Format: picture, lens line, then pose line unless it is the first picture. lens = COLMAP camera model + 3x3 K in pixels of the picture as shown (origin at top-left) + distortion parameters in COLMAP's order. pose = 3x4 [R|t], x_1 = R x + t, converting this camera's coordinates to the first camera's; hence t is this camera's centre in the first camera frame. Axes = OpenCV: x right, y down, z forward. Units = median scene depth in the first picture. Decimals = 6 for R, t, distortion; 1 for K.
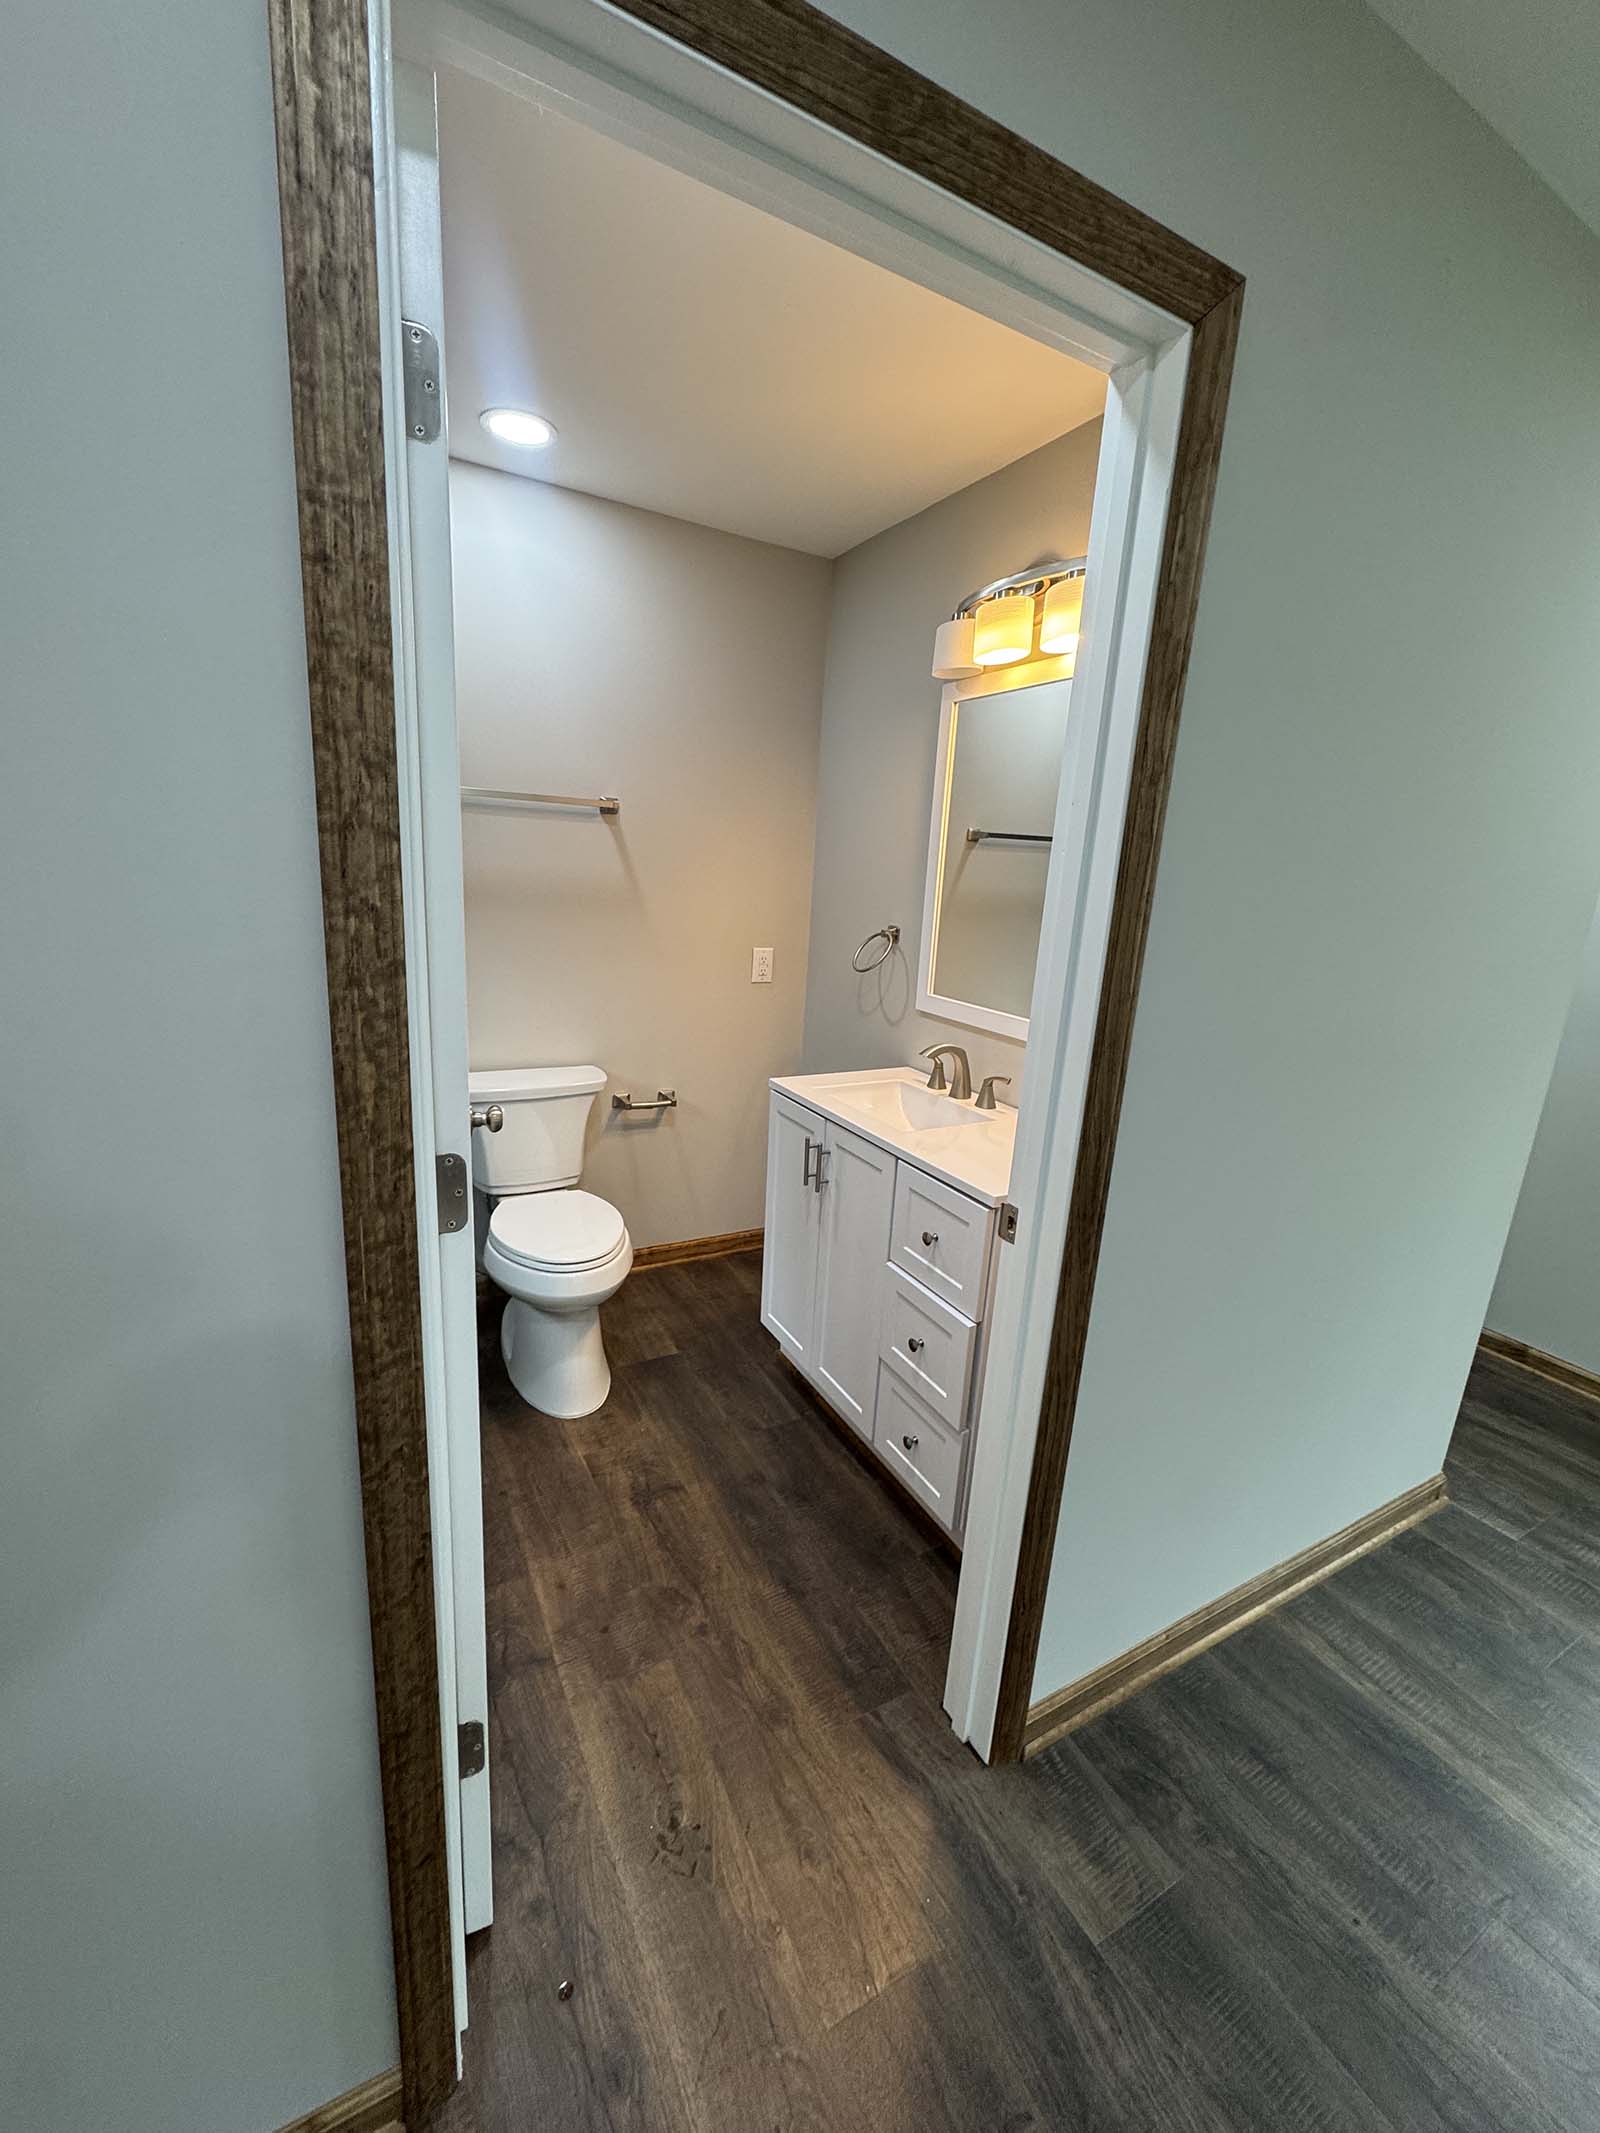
lens RADIAL K [[850.5, 0, 799.0], [0, 850.5, 1062.9], [0, 0, 1]] dist [-0.000424, -0.000149]
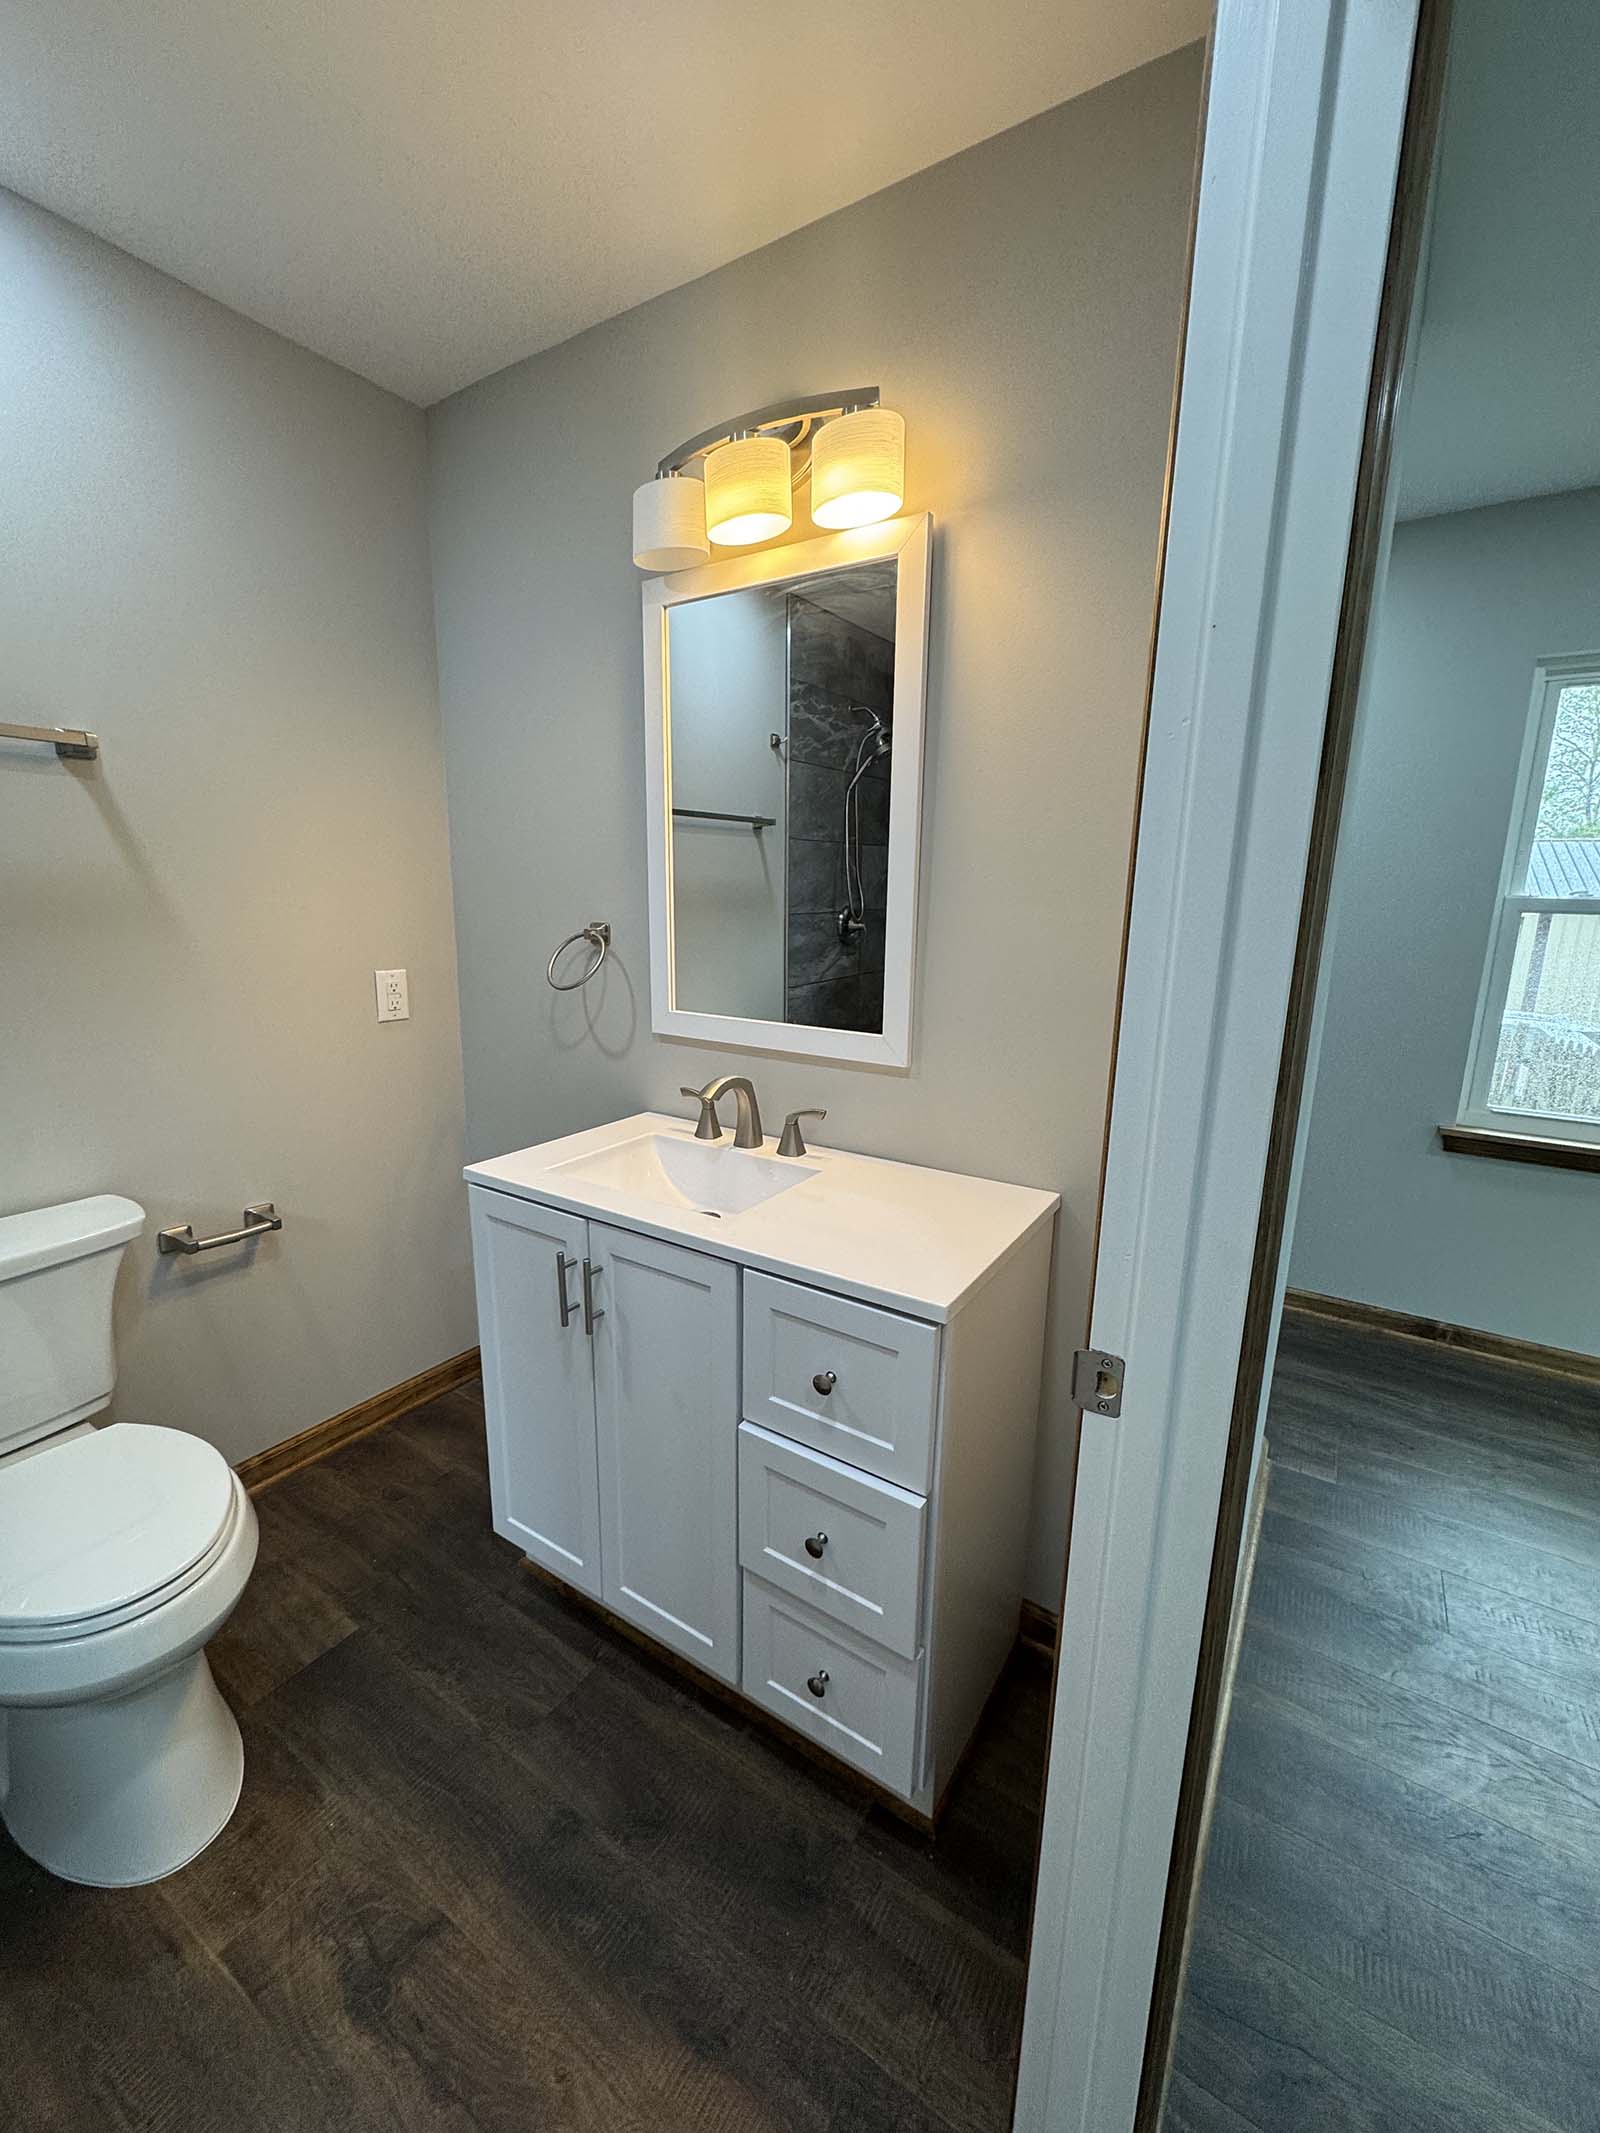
lens RADIAL K [[850.5, 0, 801.2], [0, 850.5, 1063.2], [0, 0, 1]] dist [-0.000424, -0.000149]
pose [[0.880910, -0.134933, 0.453641, -0.096284], [0.140345, 0.989860, 0.021896, -0.039799], [-0.451996, 0.044378, 0.890916, 0.328623]]
